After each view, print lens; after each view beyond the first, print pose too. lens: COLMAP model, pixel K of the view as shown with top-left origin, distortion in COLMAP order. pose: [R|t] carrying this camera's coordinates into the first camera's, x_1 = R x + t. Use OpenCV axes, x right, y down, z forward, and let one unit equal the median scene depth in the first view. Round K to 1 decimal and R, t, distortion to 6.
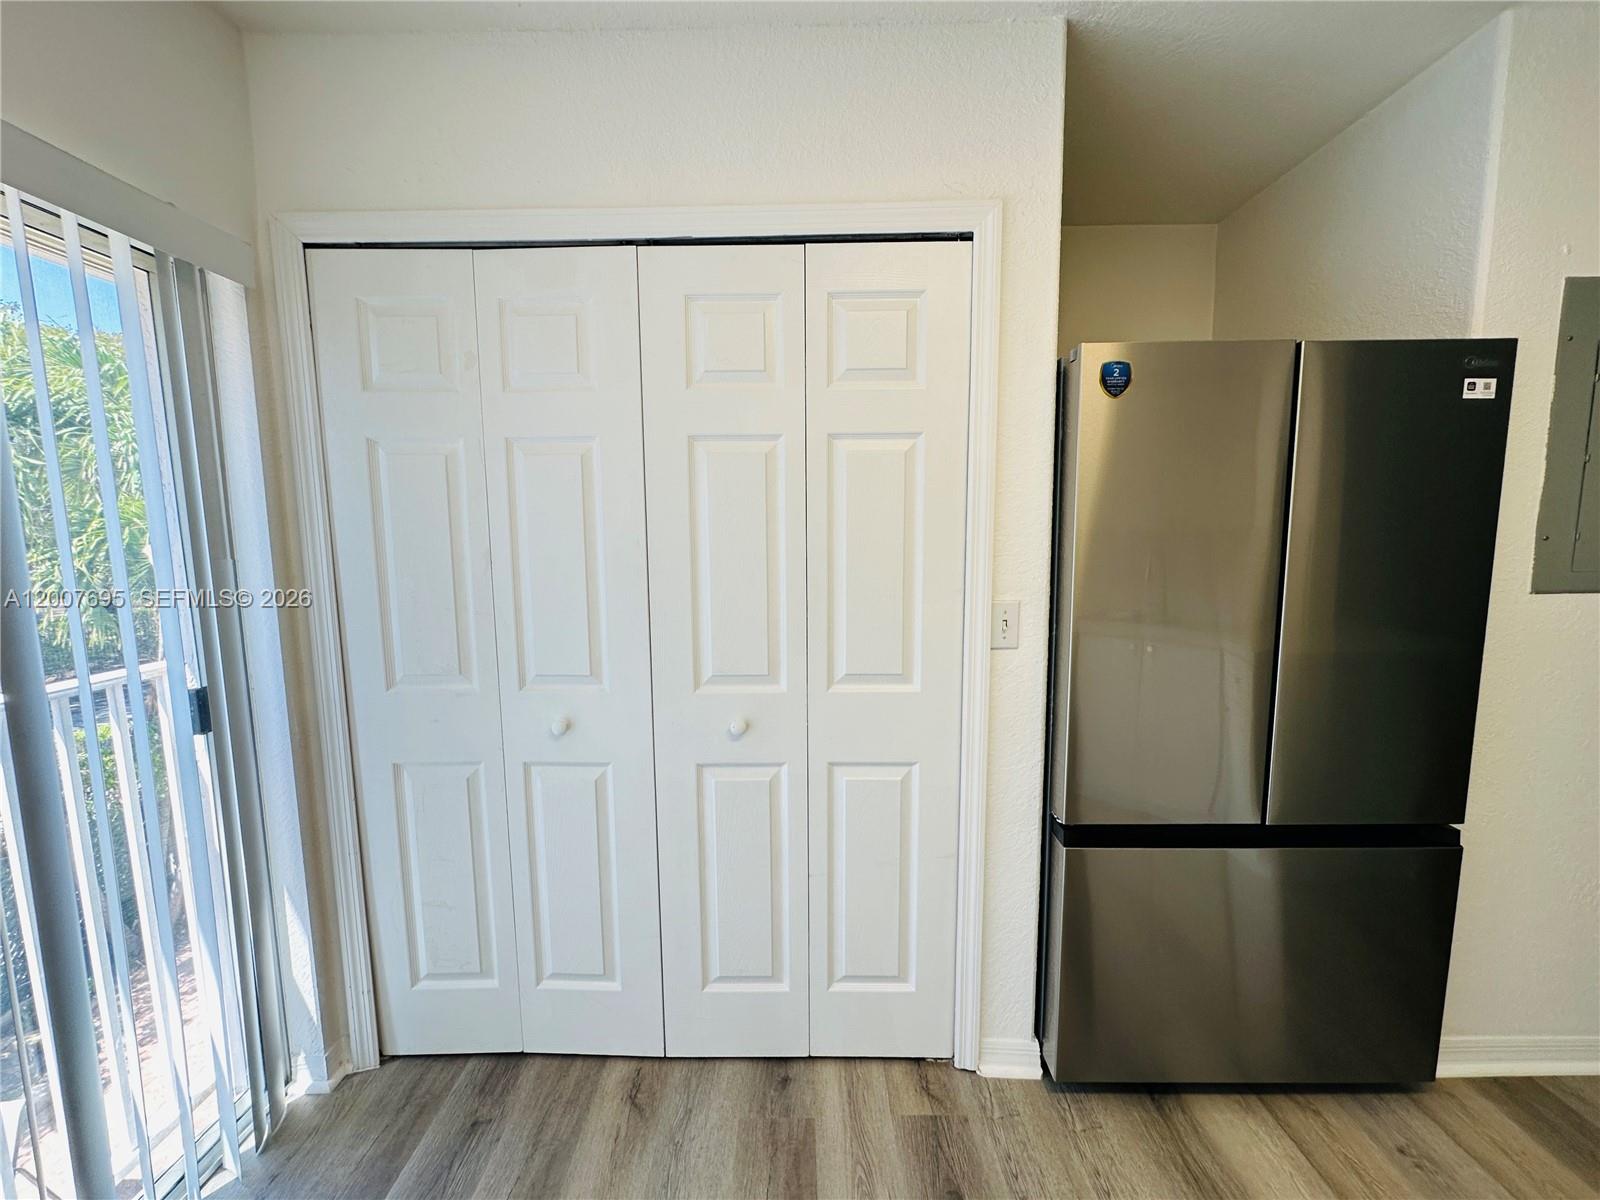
lens RADIAL K [[641.5, 0, 803.6], [0, 641.5, 597.1], [0, 0, 1]] dist [-0.001946, 0.000380]
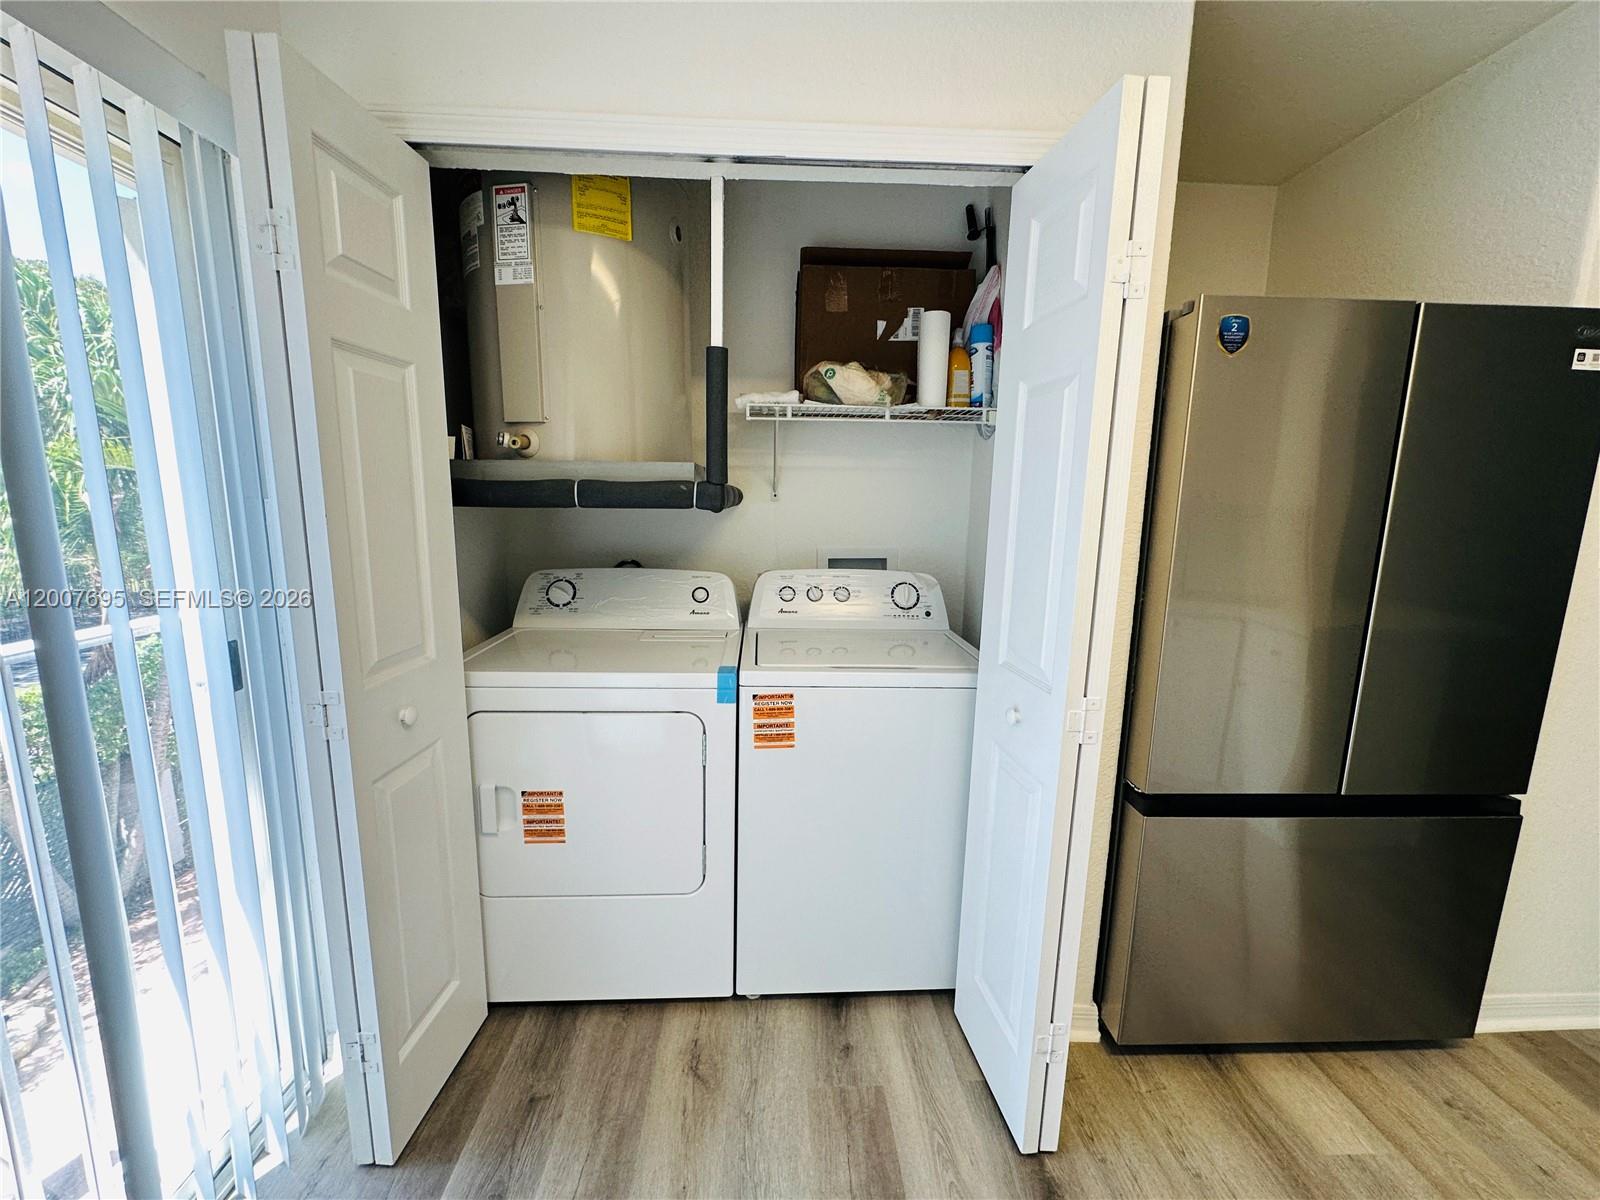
lens RADIAL K [[639.1, 0, 802.6], [0, 639.1, 598.3], [0, 0, 1]] dist [-0.001838, 0.000106]
pose [[0.998203, 0.020005, 0.056488, -0.178664], [-0.022718, 0.998599, 0.047798, 0.019180], [-0.055453, -0.048996, 0.997258, 0.062928]]
